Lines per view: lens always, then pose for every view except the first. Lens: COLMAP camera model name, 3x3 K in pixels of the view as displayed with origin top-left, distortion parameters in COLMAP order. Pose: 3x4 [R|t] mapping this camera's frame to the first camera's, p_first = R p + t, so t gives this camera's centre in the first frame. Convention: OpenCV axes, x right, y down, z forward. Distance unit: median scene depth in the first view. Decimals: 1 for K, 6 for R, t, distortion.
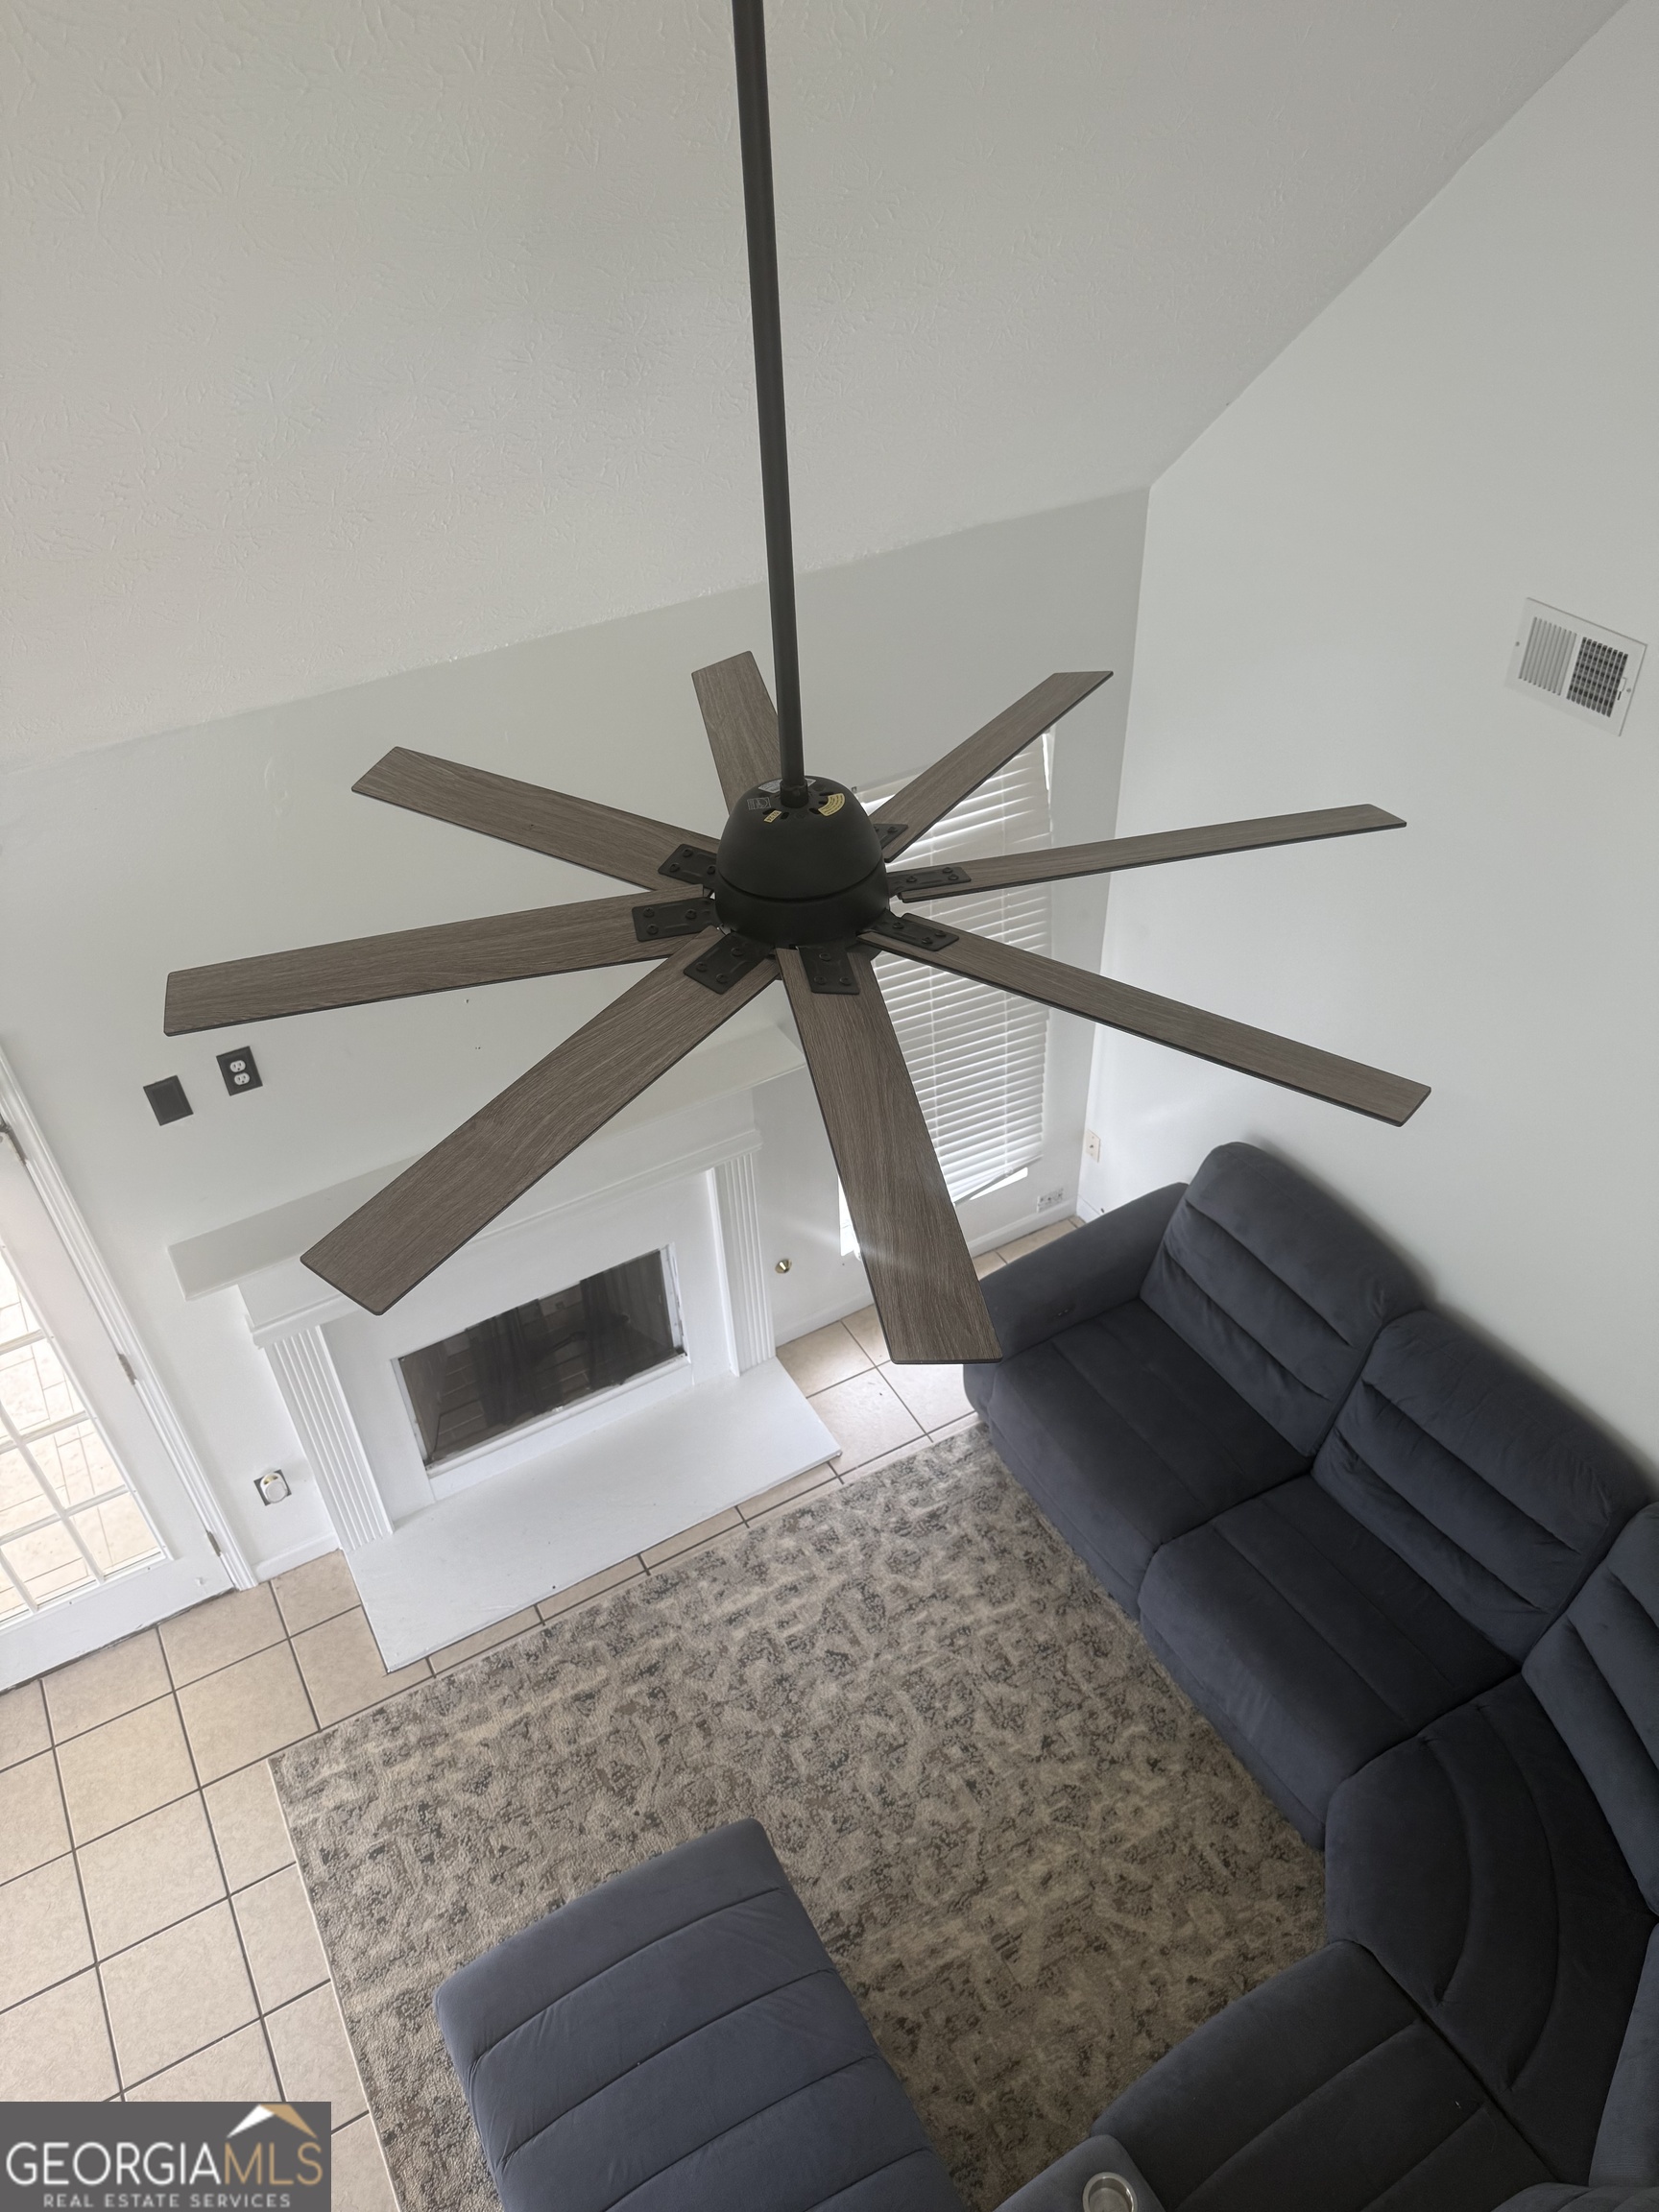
lens RADIAL K [[1573.1, 0, 838.5], [0, 1573.1, 1106.0], [0, 0, 1]] dist [0.108367, -0.160406]
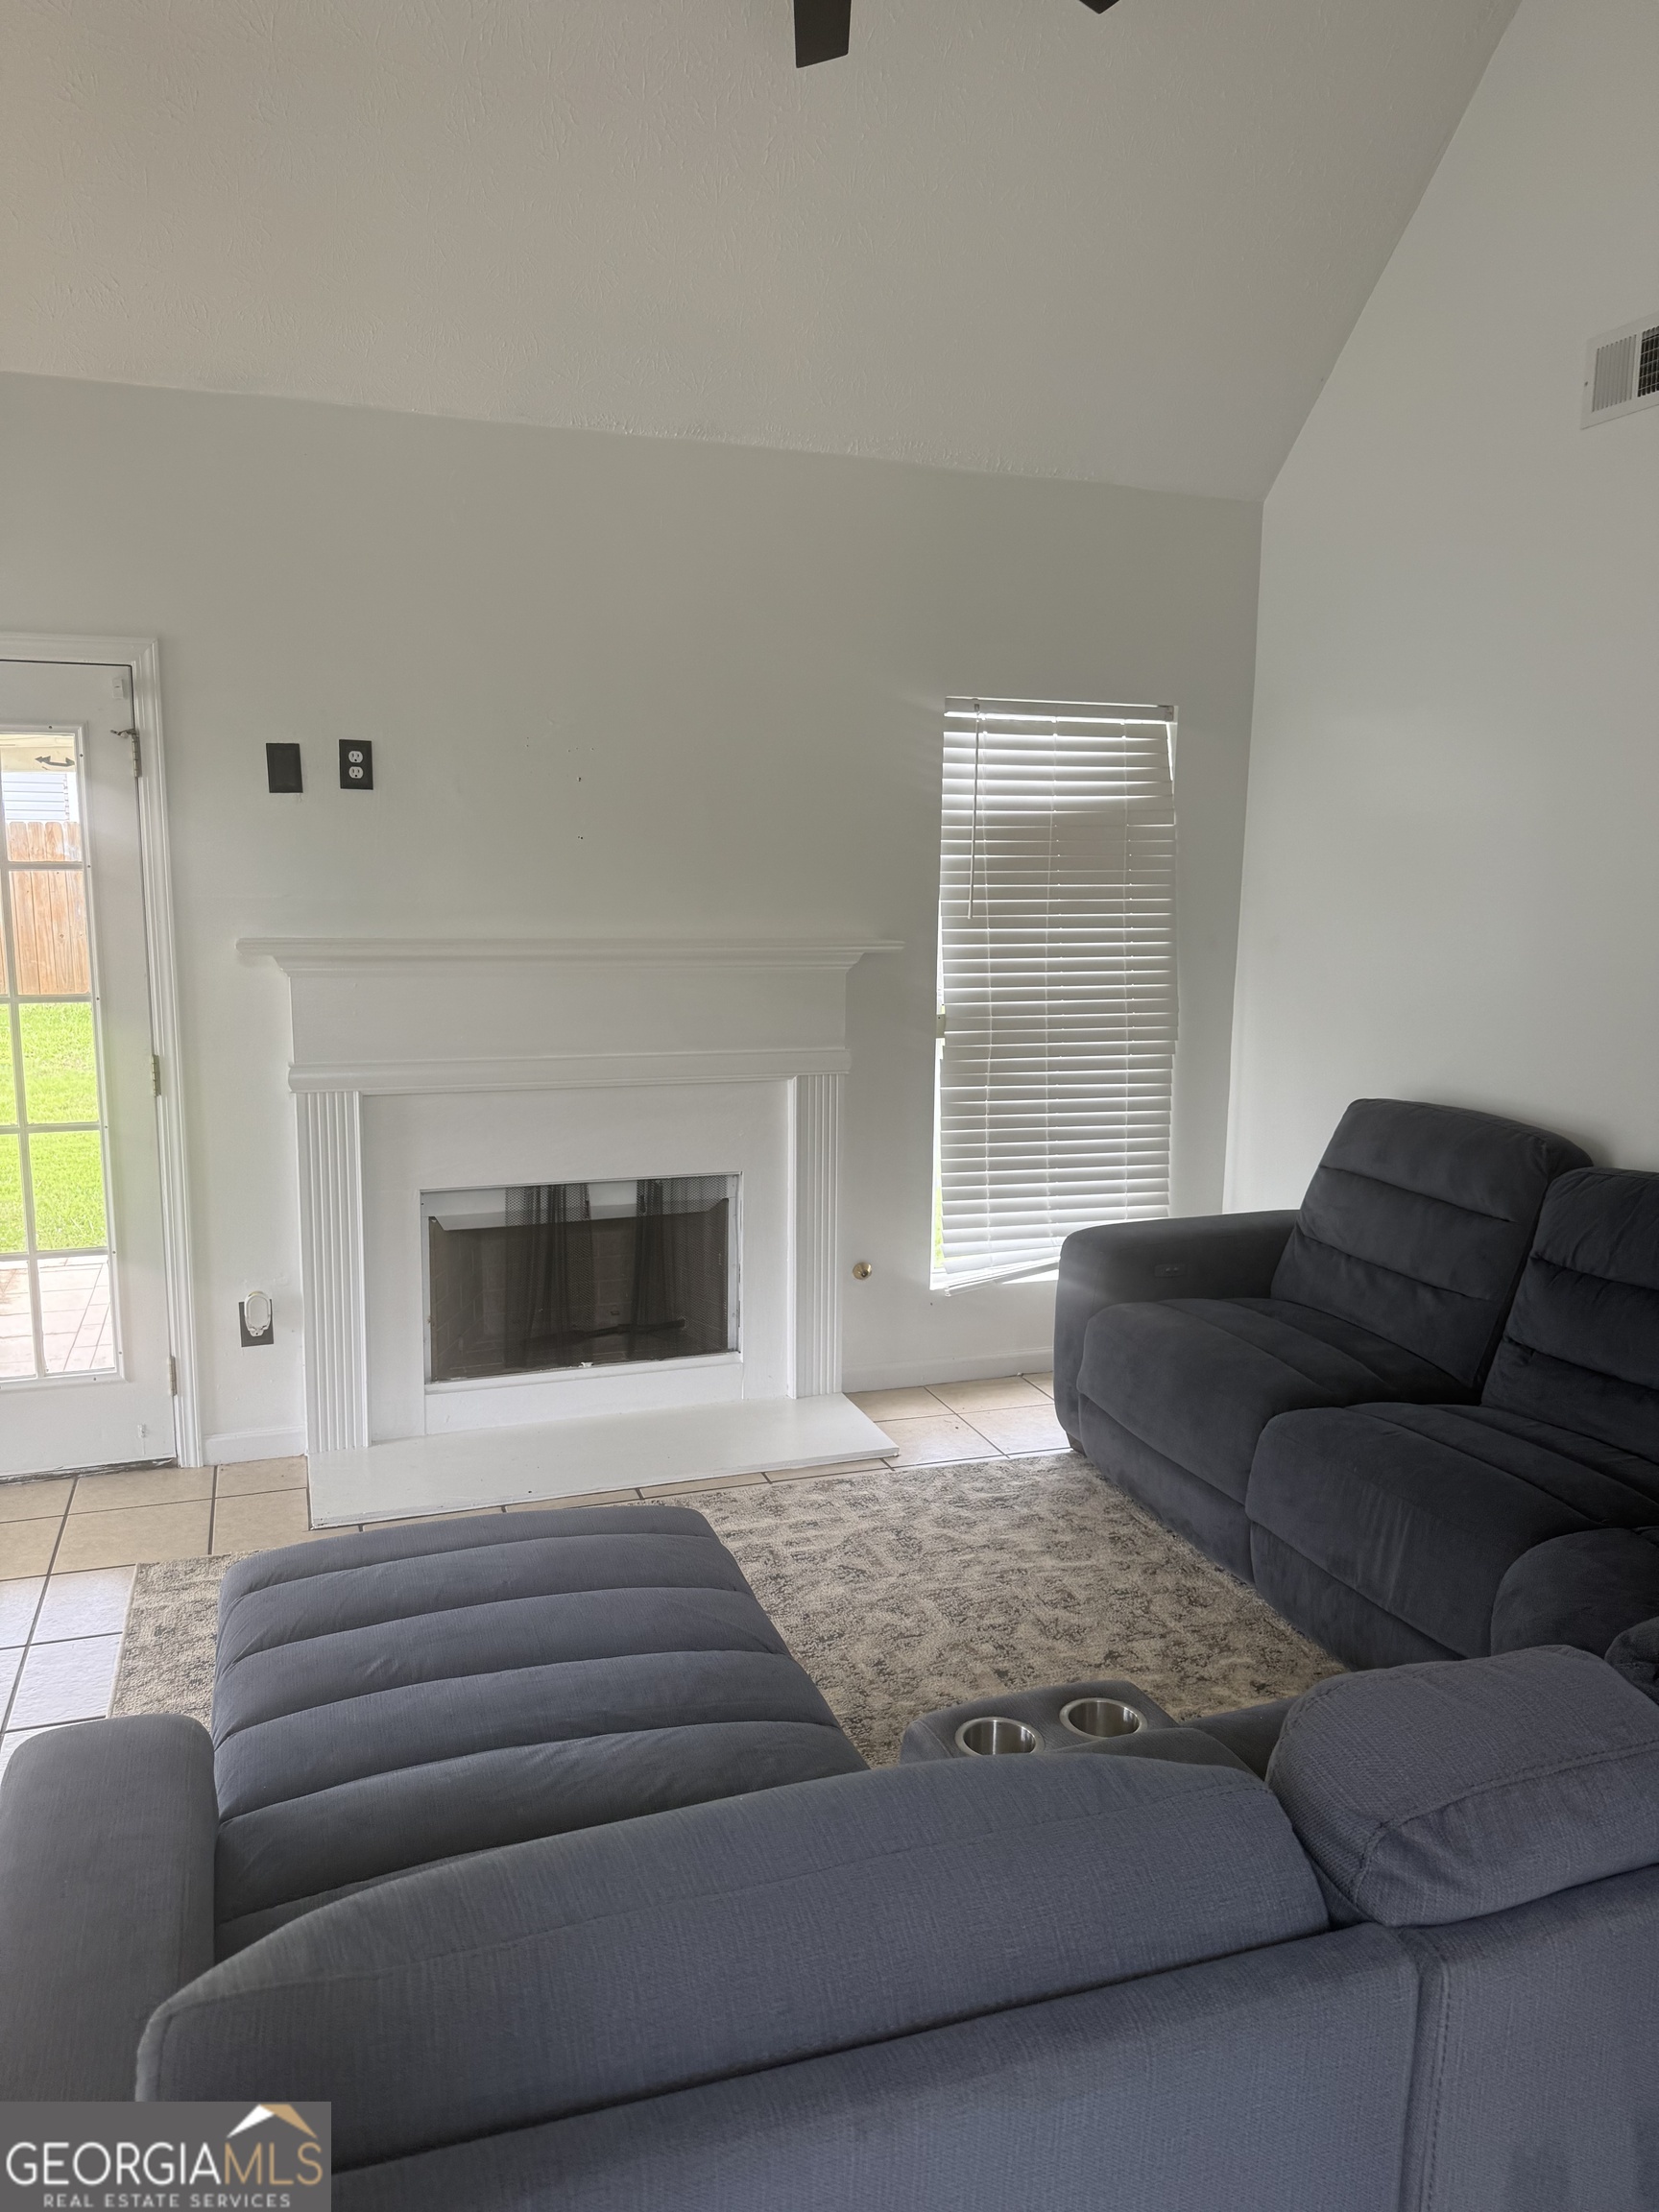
lens RADIAL K [[1567.2, 0, 833.7], [0, 1567.2, 1125.7], [0, 0, 1]] dist [0.091984, -0.126253]
pose [[0.983654, 0.069096, -0.166287, 0.103320], [-0.146145, 0.845827, -0.513047, 0.556041], [0.105201, 0.528963, 0.842099, 0.230961]]
